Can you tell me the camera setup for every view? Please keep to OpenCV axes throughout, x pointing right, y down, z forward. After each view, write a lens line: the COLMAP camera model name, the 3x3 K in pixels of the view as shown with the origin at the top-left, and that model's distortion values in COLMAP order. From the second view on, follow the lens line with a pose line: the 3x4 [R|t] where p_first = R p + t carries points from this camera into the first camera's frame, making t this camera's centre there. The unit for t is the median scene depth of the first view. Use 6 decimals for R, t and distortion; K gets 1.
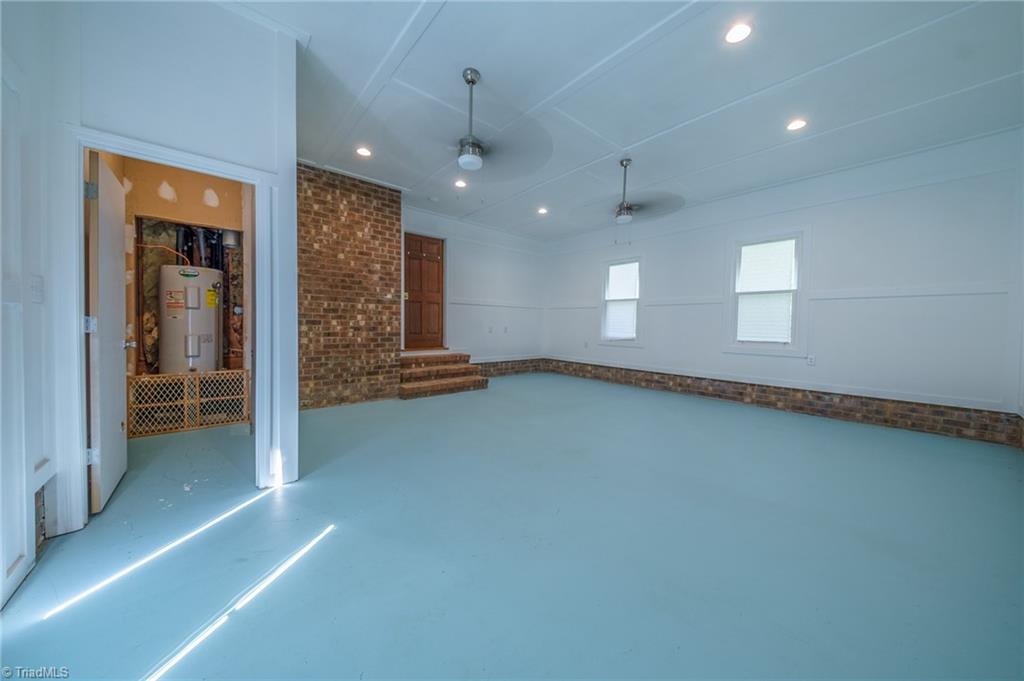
lens RADIAL K [[351.2, 0, 516.0], [0, 351.2, 331.7], [0, 0, 1]] dist [-0.000445, -0.009115]
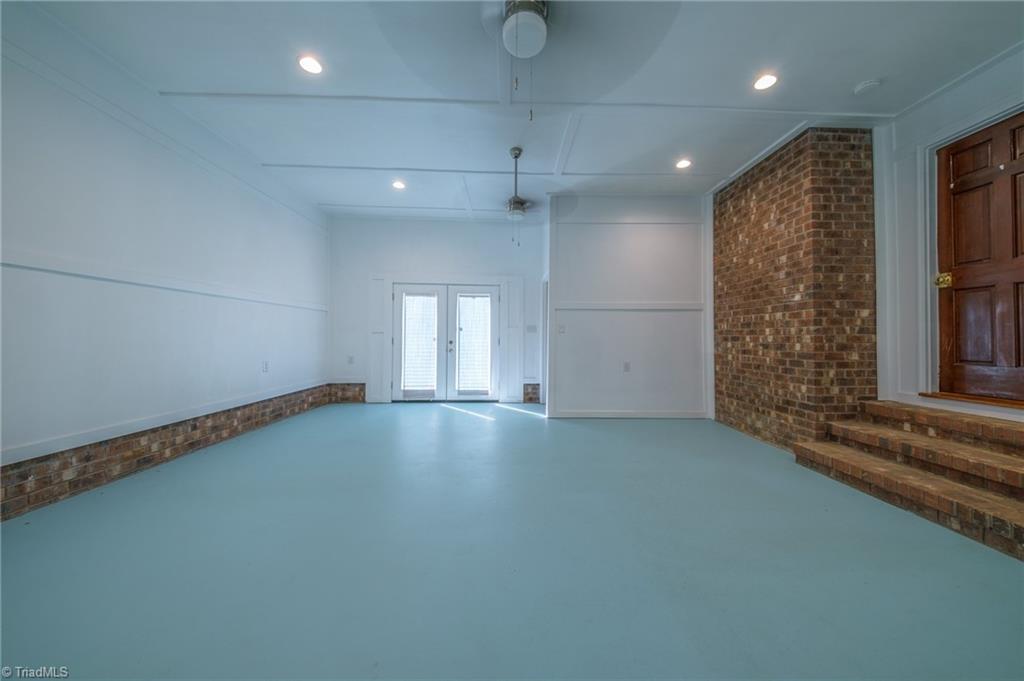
lens RADIAL K [[351.2, 0, 516.0], [0, 351.2, 331.7], [0, 0, 1]] dist [-0.000445, -0.009115]
pose [[-0.654972, -0.037175, -0.754738, 0.500290], [-0.036153, 0.999187, -0.017841, -0.006443], [0.754788, 0.015600, -0.655783, 1.083089]]
